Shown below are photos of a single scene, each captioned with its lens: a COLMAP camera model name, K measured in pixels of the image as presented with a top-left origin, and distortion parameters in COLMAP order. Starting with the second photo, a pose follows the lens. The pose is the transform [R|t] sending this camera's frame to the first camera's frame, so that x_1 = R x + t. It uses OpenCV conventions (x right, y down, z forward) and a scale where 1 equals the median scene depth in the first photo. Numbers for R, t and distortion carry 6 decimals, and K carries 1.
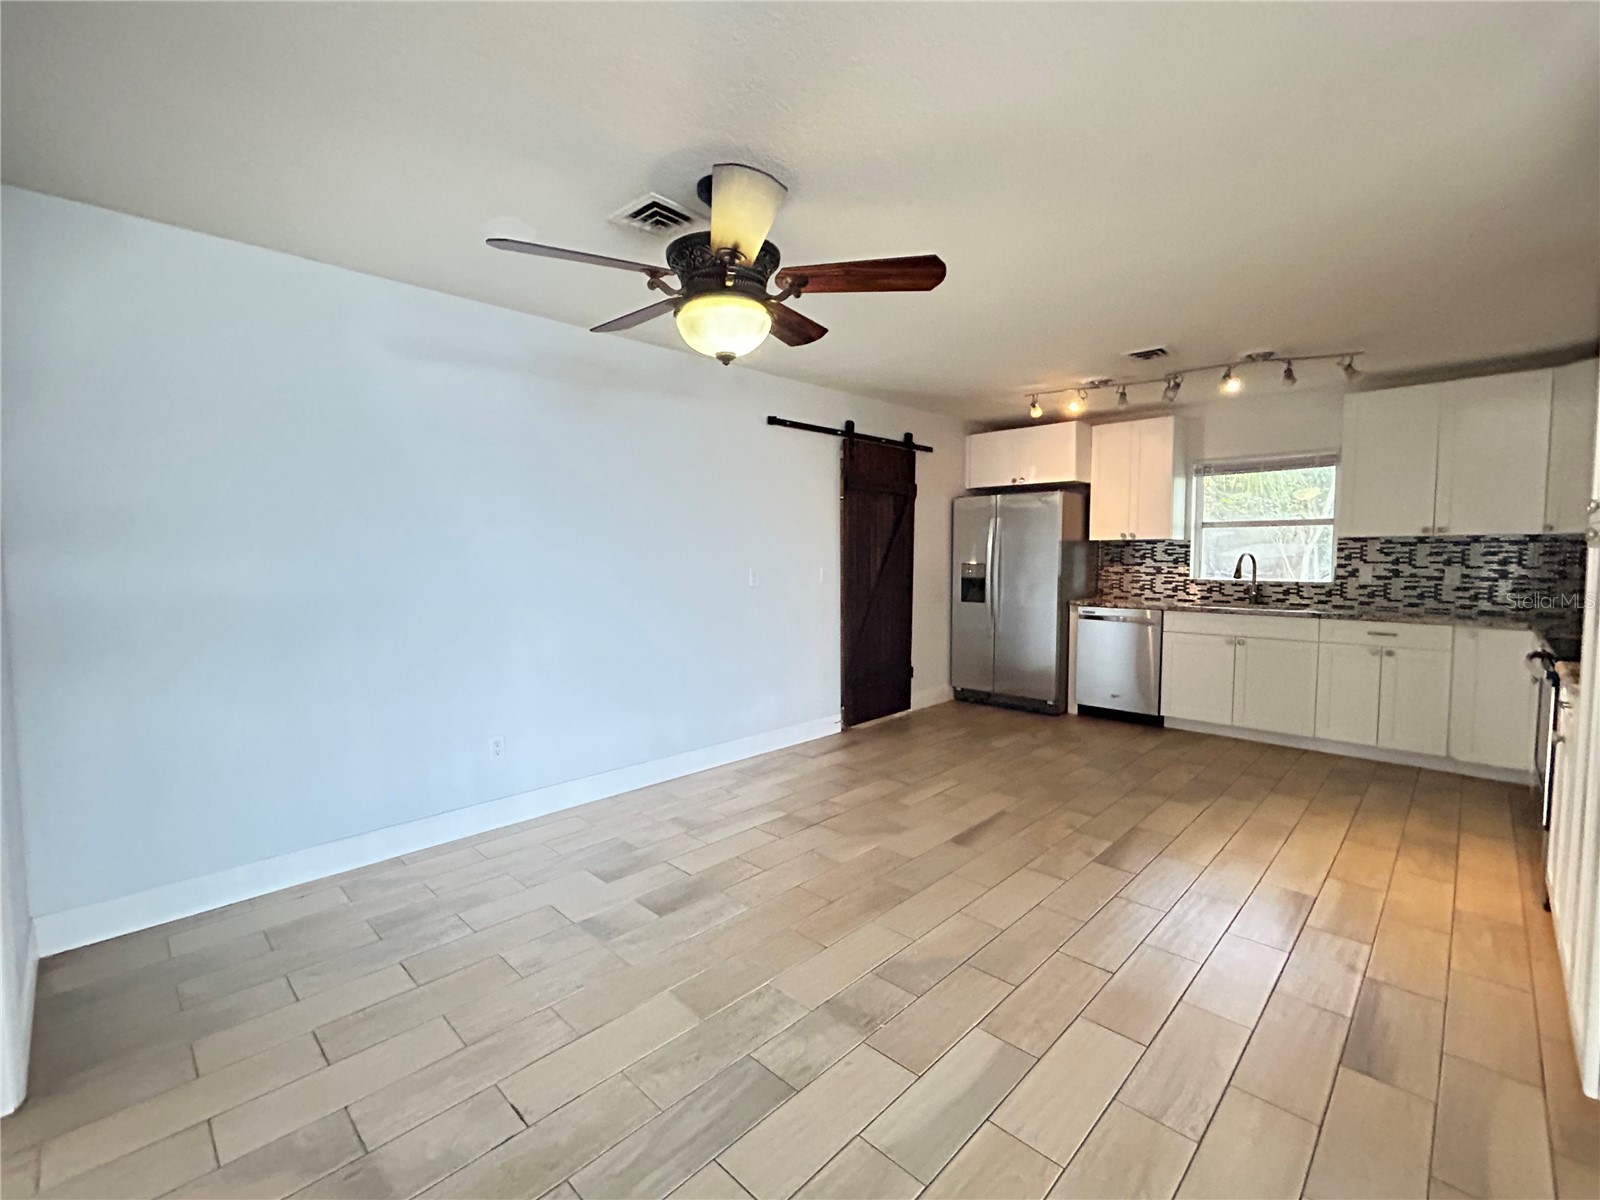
lens RADIAL K [[703.6, 0, 799.1], [0, 703.6, 606.9], [0, 0, 1]] dist [0.004252, 0.000397]
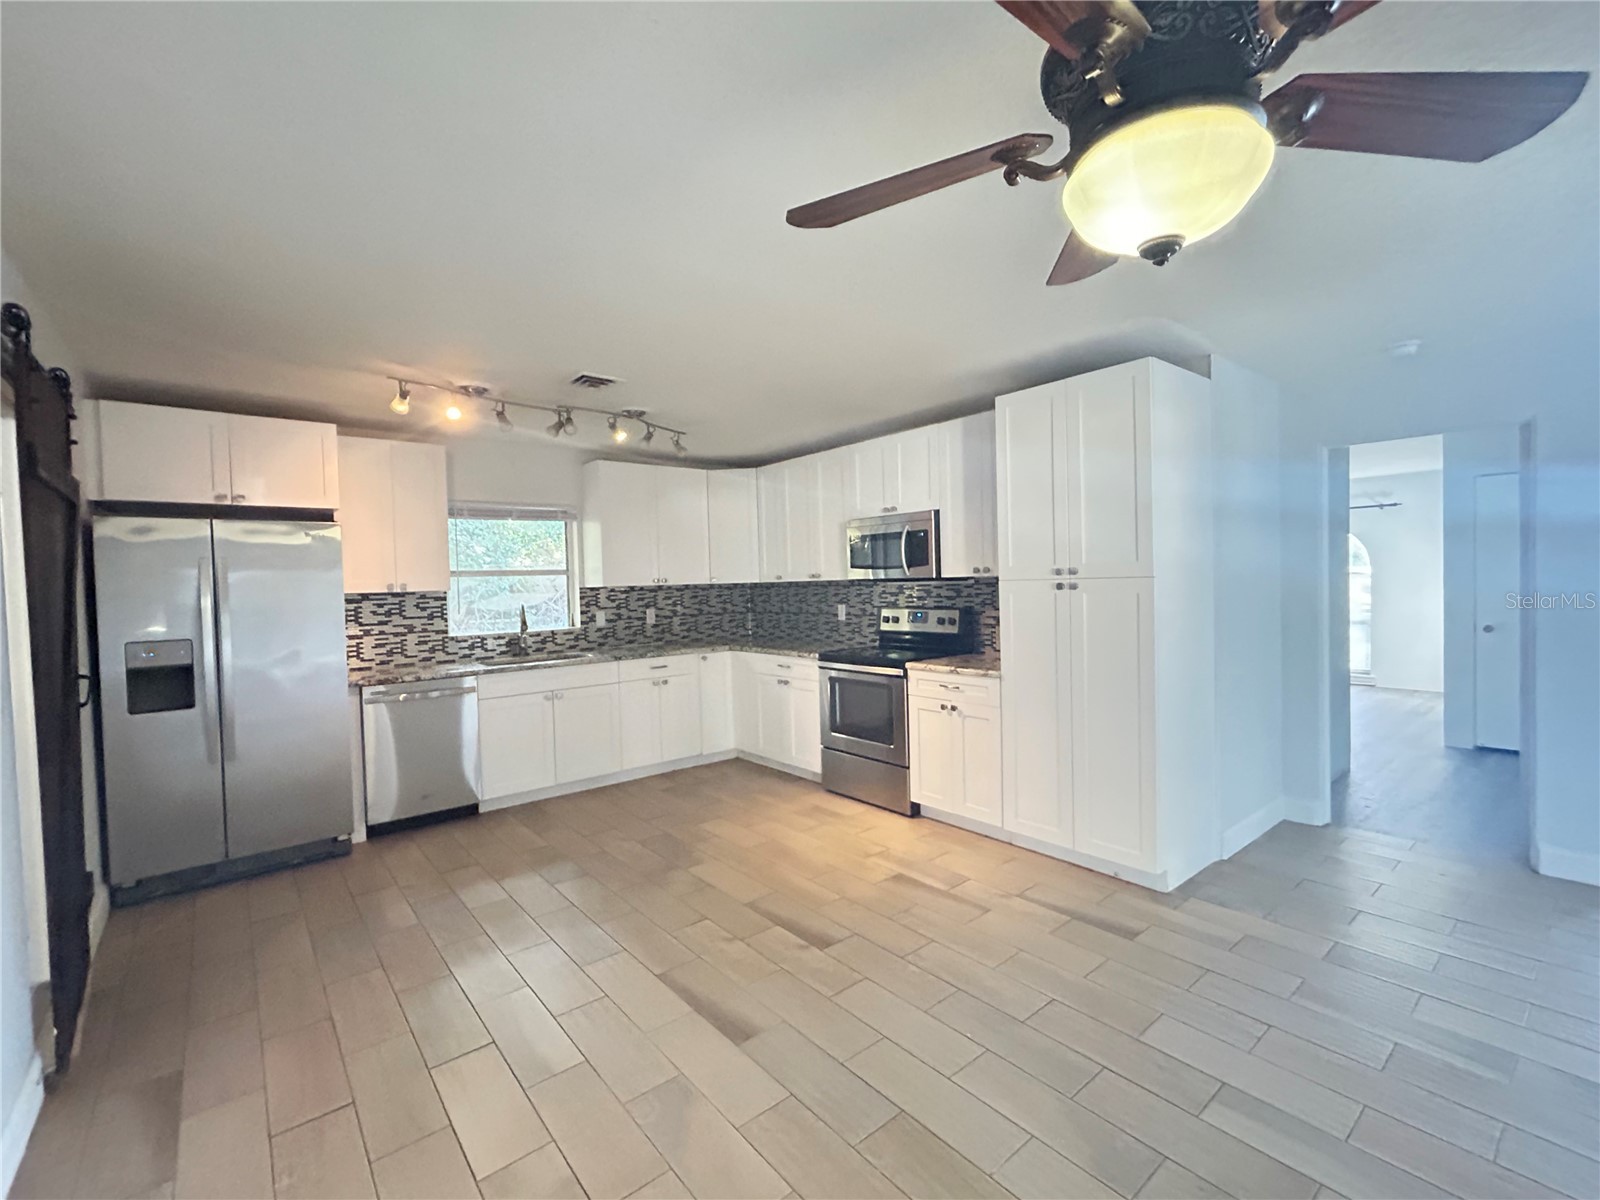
lens RADIAL K [[703.6, 0, 794.6], [0, 703.6, 584.2], [0, 0, 1]] dist [0.004252, 0.000397]
pose [[0.129213, -0.002019, 0.991615, -0.267304], [0.109828, 0.993875, -0.012287, -0.050119], [-0.985516, 0.110494, 0.128643, 0.508049]]
